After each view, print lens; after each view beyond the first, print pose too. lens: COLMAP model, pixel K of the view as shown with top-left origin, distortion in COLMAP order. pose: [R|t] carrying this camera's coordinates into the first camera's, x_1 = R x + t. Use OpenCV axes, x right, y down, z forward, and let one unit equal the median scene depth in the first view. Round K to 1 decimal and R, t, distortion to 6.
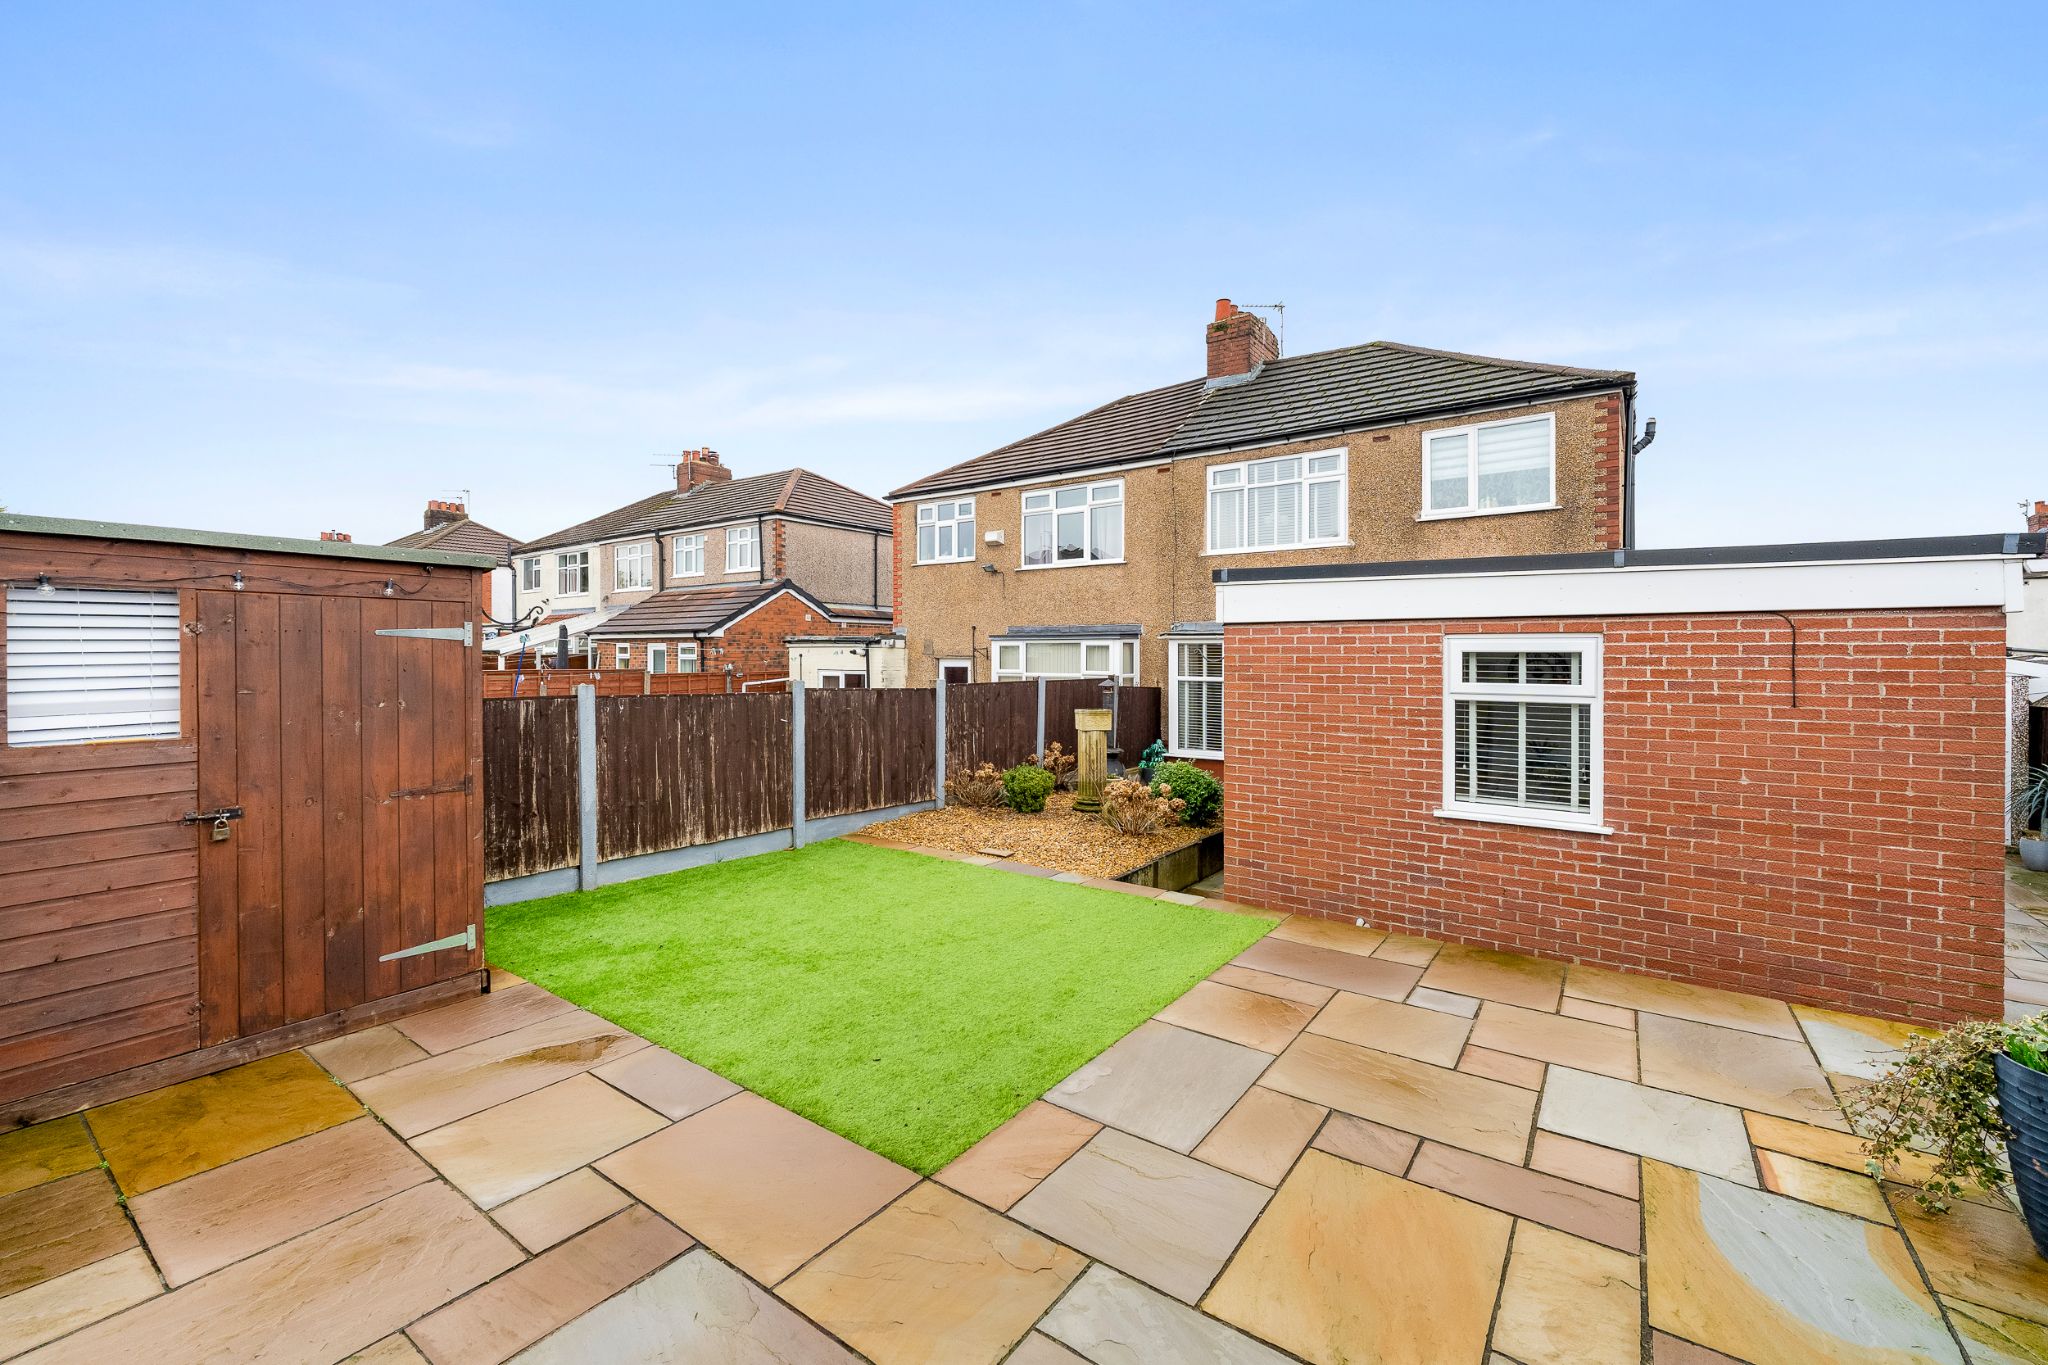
lens RADIAL K [[860.7, 0, 1021.5], [0, 860.7, 648.0], [0, 0, 1]] dist [0.002071, -0.002672]
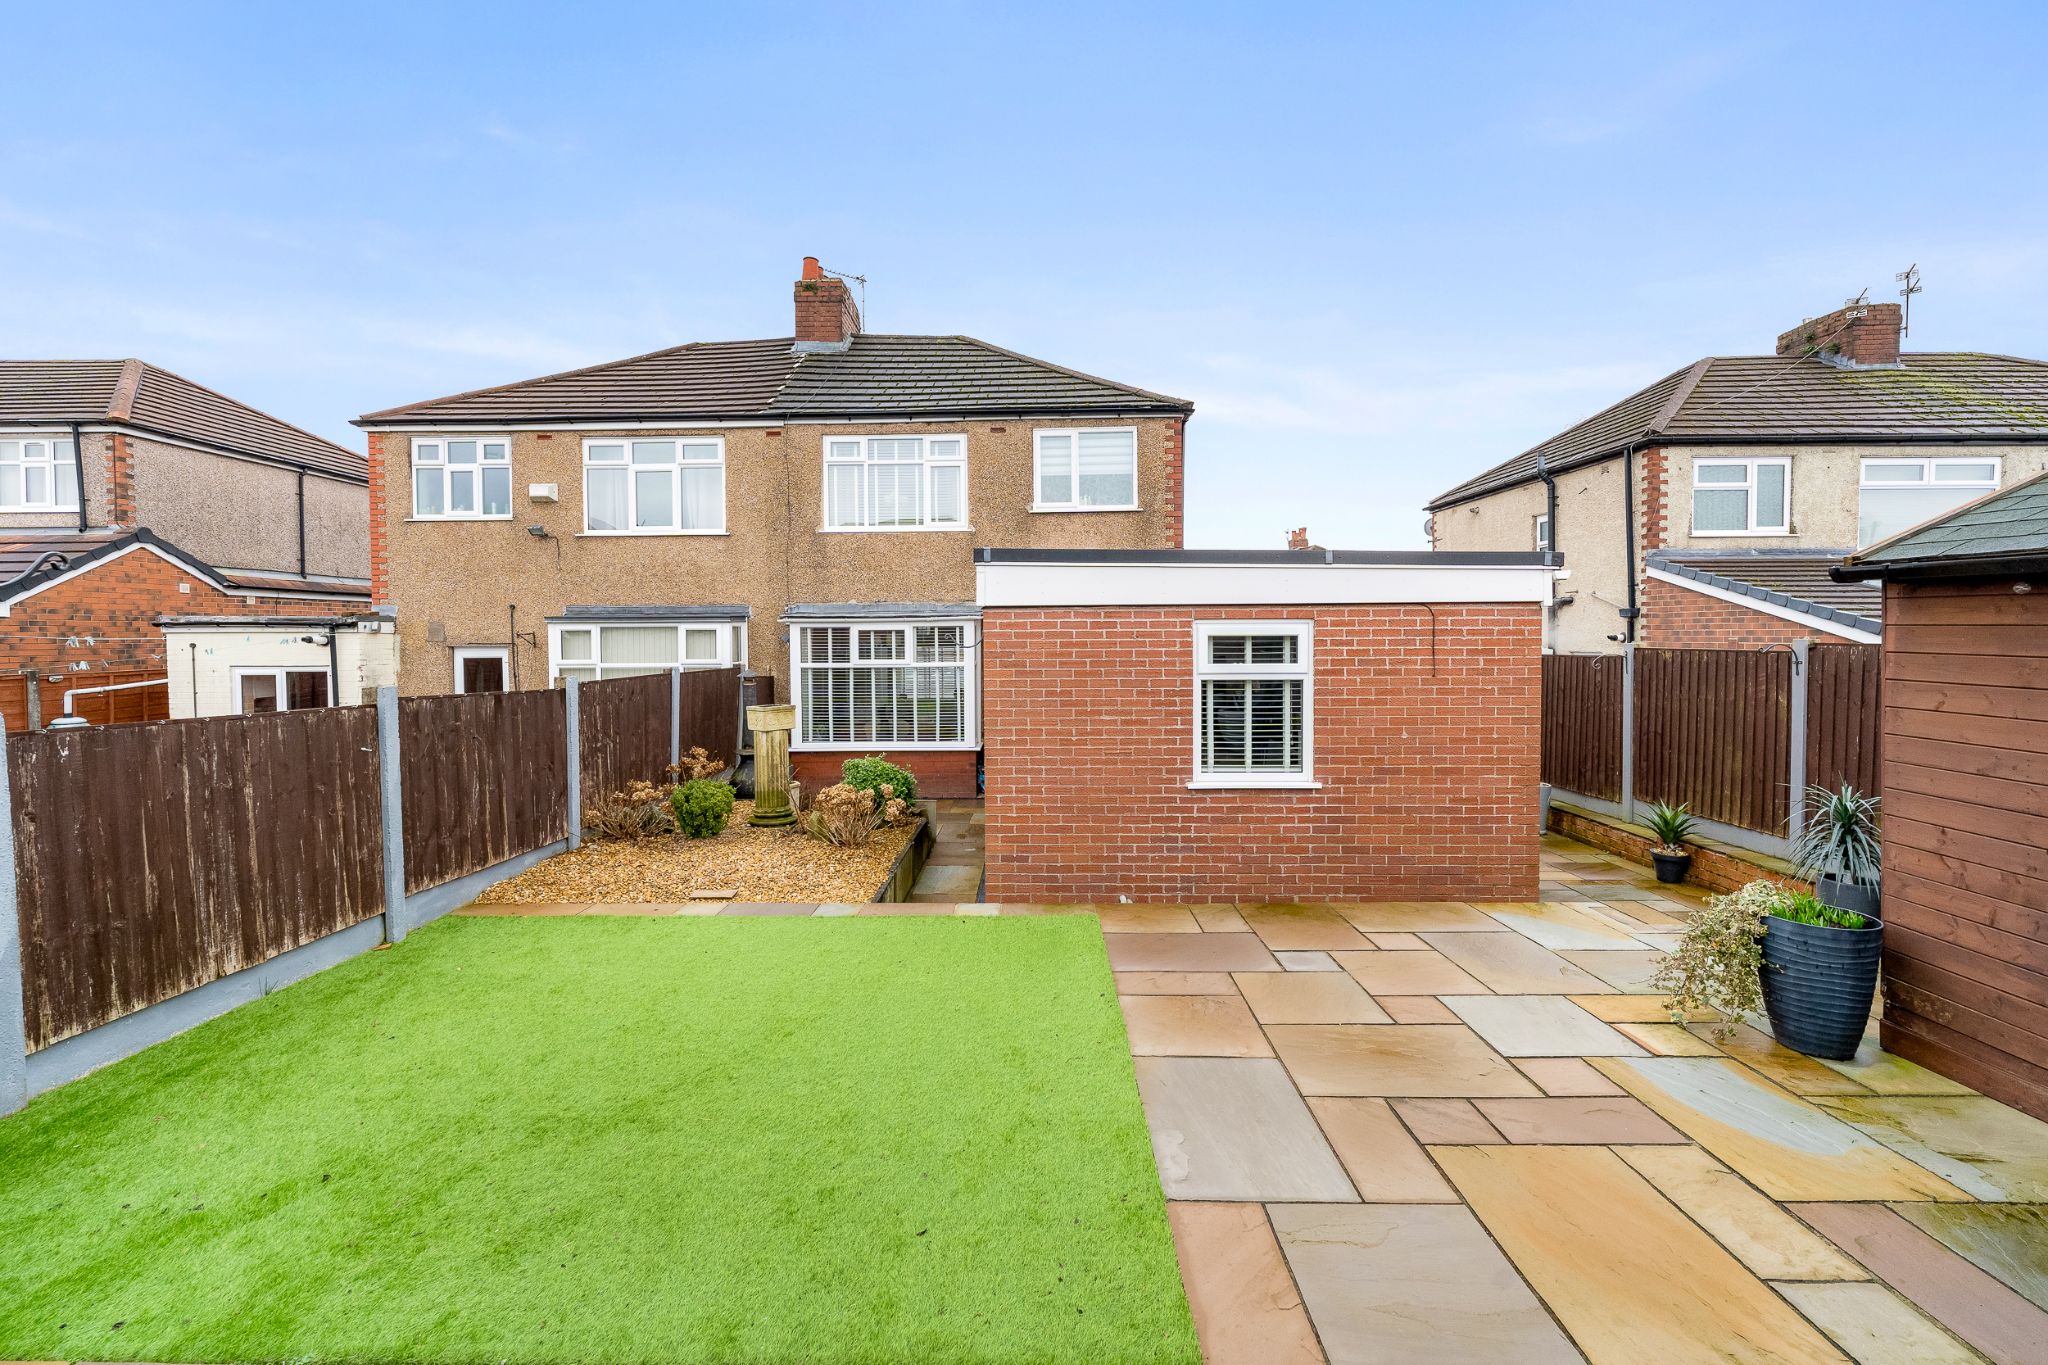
lens RADIAL K [[860.7, 0, 1021.5], [0, 860.7, 648.0], [0, 0, 1]] dist [0.002071, -0.002672]
pose [[0.815071, -0.015301, 0.579159, -0.264473], [0.003322, 0.999758, 0.021738, -0.003800], [-0.579351, -0.015794, 0.814925, 0.210422]]
